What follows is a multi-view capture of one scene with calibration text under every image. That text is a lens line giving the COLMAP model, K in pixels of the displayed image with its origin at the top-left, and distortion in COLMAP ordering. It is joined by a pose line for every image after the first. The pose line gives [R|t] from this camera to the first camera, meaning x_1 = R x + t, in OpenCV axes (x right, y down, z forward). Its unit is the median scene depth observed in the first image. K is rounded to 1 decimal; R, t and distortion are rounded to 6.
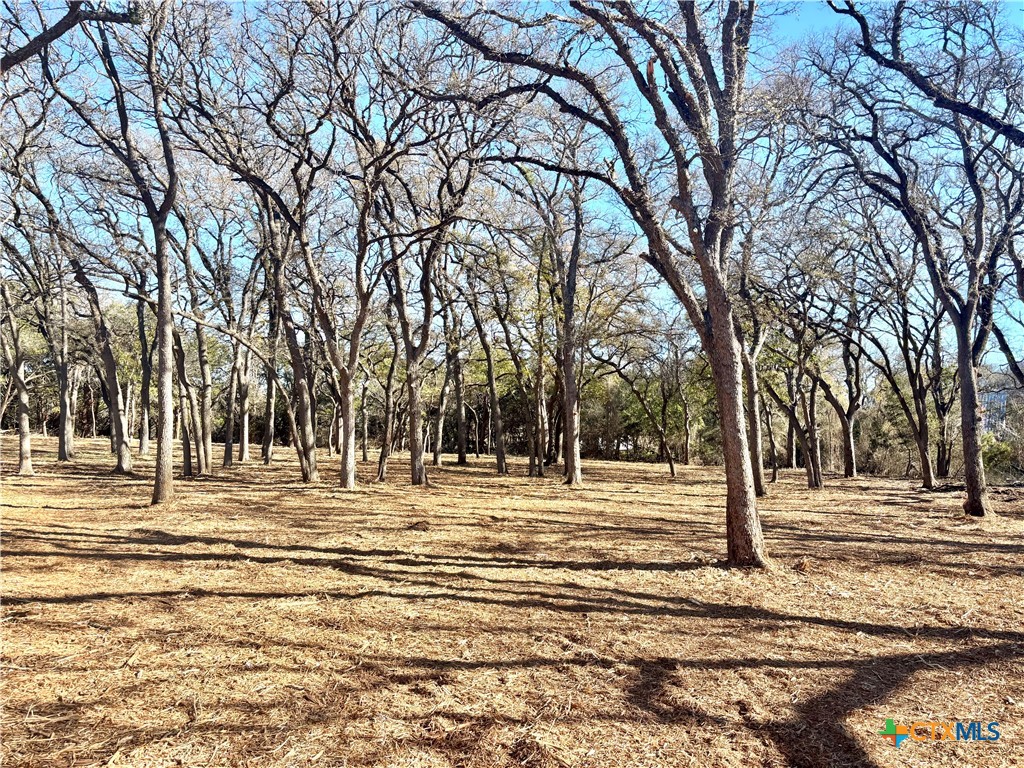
lens RADIAL K [[769.8, 0, 513.8], [0, 769.8, 373.5], [0, 0, 1]] dist [0.052138, -0.059540]
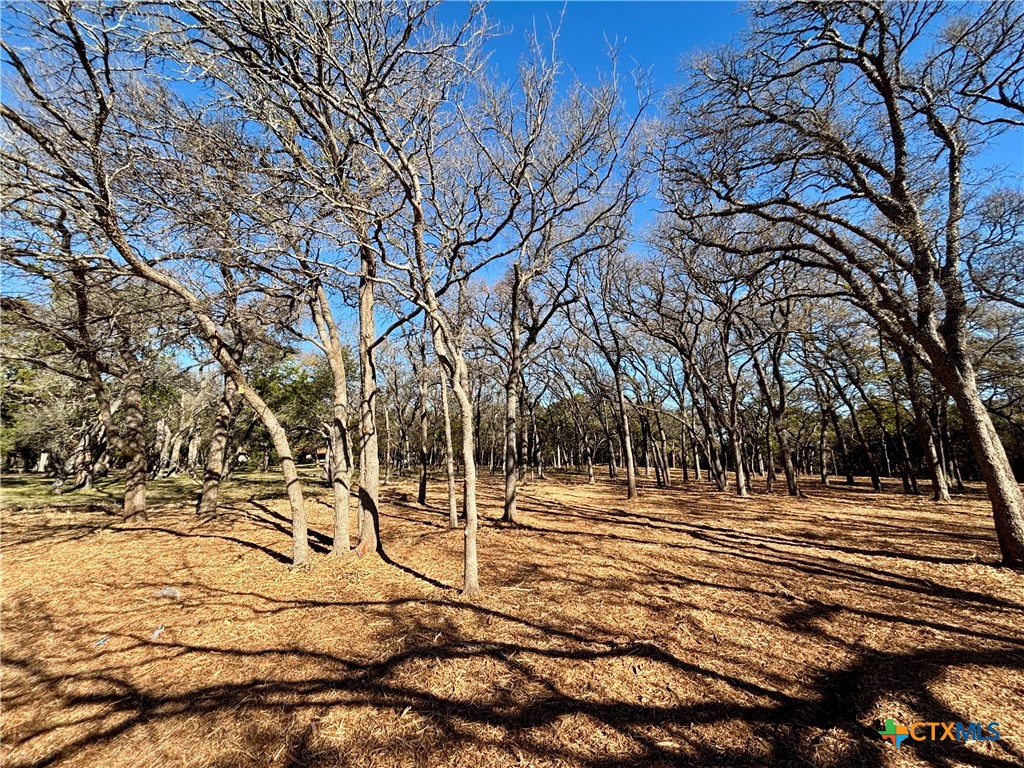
lens RADIAL K [[409.6, 0, 510.5], [0, 409.6, 382.9], [0, 0, 1]] dist [0.001834, -0.002389]
pose [[0.687080, -0.156136, -0.709608, 0.177247], [0.070466, 0.986353, -0.148800, -0.002544], [0.723157, 0.052235, 0.688706, -0.040858]]
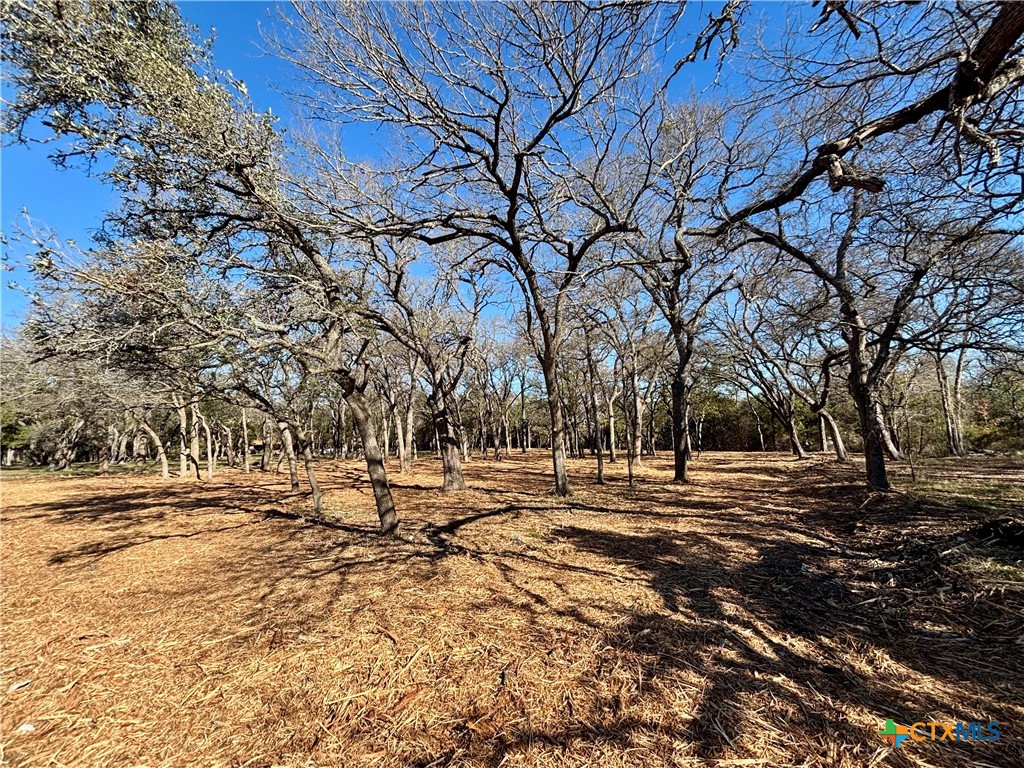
lens RADIAL K [[409.6, 0, 518.5], [0, 409.6, 380.2], [0, 0, 1]] dist [0.001834, -0.002389]
pose [[0.743698, -0.148246, -0.651871, 1.330478], [0.097892, 0.988741, -0.113173, 0.043537], [0.661309, 0.020354, 0.749837, -0.134059]]
